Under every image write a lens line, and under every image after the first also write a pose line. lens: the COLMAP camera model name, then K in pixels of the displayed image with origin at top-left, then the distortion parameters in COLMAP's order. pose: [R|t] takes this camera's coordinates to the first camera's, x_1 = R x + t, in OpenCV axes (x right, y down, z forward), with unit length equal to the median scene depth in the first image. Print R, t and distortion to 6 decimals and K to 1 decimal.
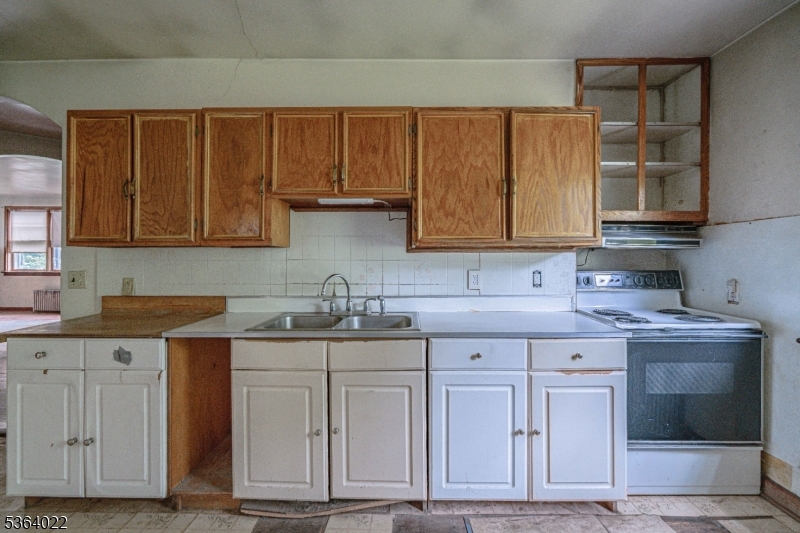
lens RADIAL K [[359.0, 0, 401.1], [0, 359.0, 254.6], [0, 0, 1]] dist [-0.000529, -0.000153]
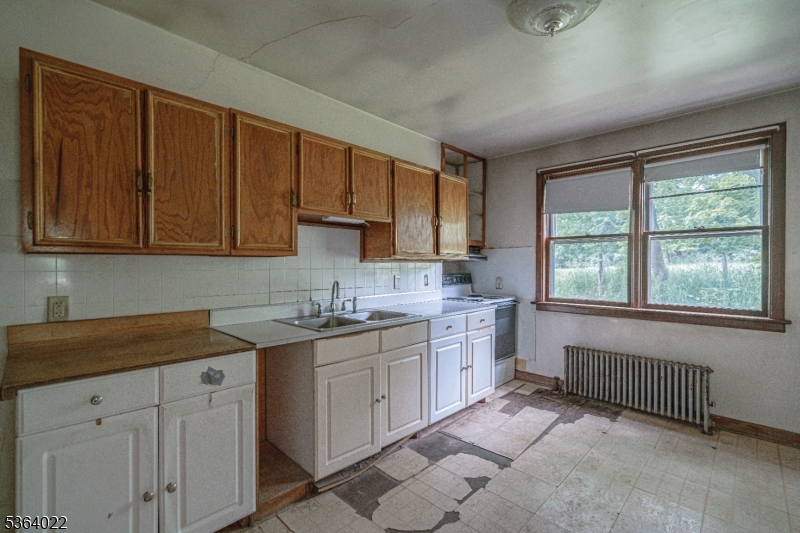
lens RADIAL K [[365.4, 0, 382.4], [0, 365.4, 264.7], [0, 0, 1]] dist [-0.000616, 0.000052]
pose [[0.703691, -0.000338, 0.710506, -0.961055], [-0.003764, 0.999984, 0.004203, -0.004214], [-0.710497, -0.005632, 0.703678, 0.043440]]
